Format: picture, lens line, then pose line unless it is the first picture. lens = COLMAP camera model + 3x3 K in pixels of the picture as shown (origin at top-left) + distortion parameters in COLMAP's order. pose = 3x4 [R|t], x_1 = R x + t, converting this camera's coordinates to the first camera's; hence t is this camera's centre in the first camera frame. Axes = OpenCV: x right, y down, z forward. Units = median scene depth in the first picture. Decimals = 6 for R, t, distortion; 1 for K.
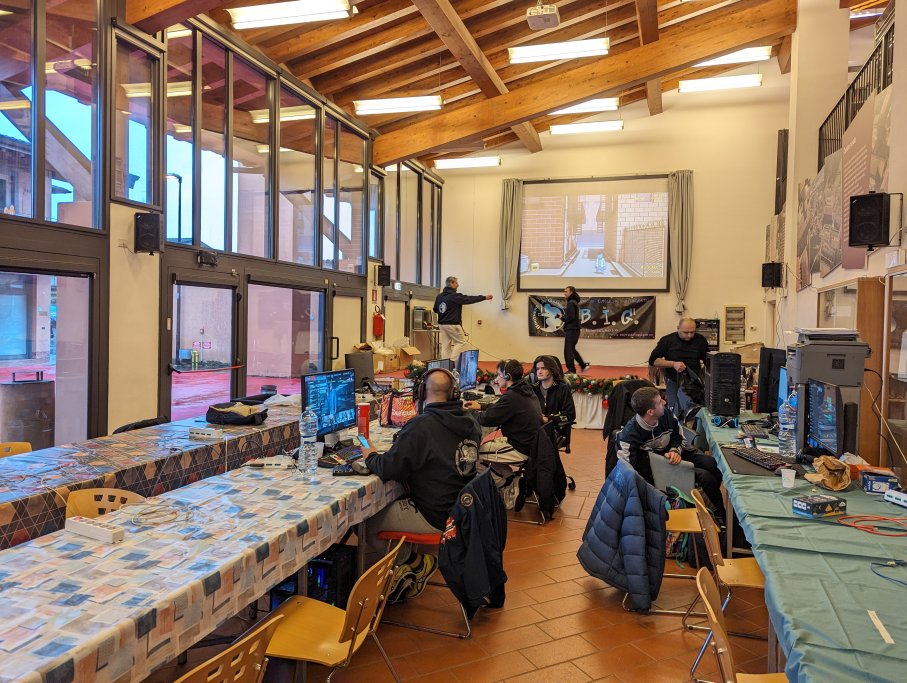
lens RADIAL K [[643.7, 0, 453.1], [0, 643.7, 326.8], [0, 0, 1]] dist [0.065464, -0.050240]
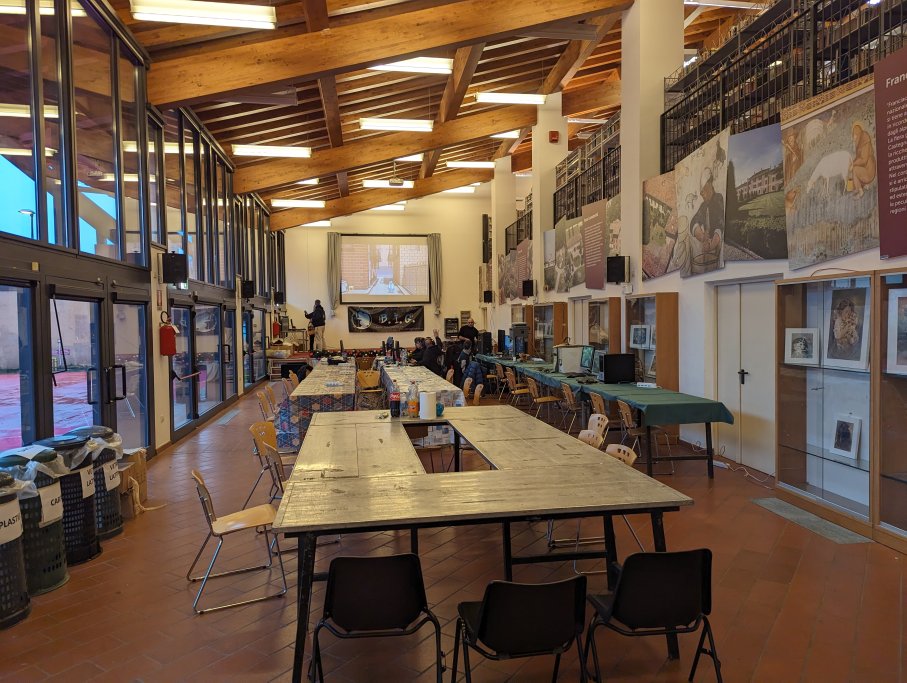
lens RADIAL K [[643.7, 0, 453.1], [0, 643.7, 326.8], [0, 0, 1]] dist [0.065464, -0.050240]
pose [[0.898000, -0.037549, 0.438390, -0.366280], [0.036451, 0.999276, 0.010925, -0.007523], [-0.438483, 0.006169, 0.898719, -0.565555]]
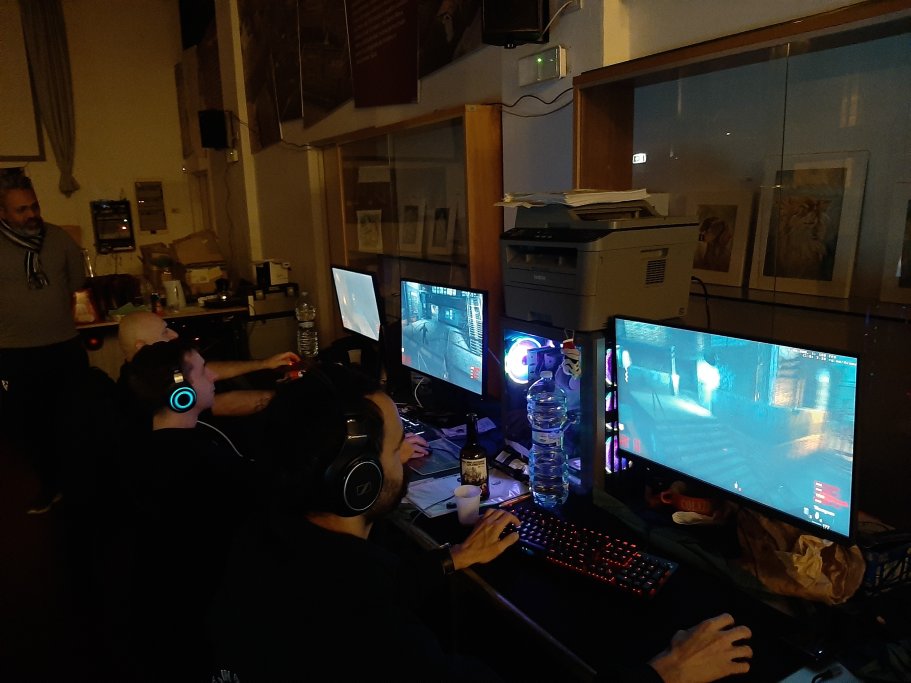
lens RADIAL K [[713.7, 0, 455.5], [0, 713.7, 341.5], [0, 0, 1]] dist [0.000391, -0.003042]
pose [[0.651198, -0.179001, 0.737495, 0.045117], [0.047225, 0.979460, 0.196030, 0.003322], [-0.757437, -0.092827, 0.646276, 0.217251]]
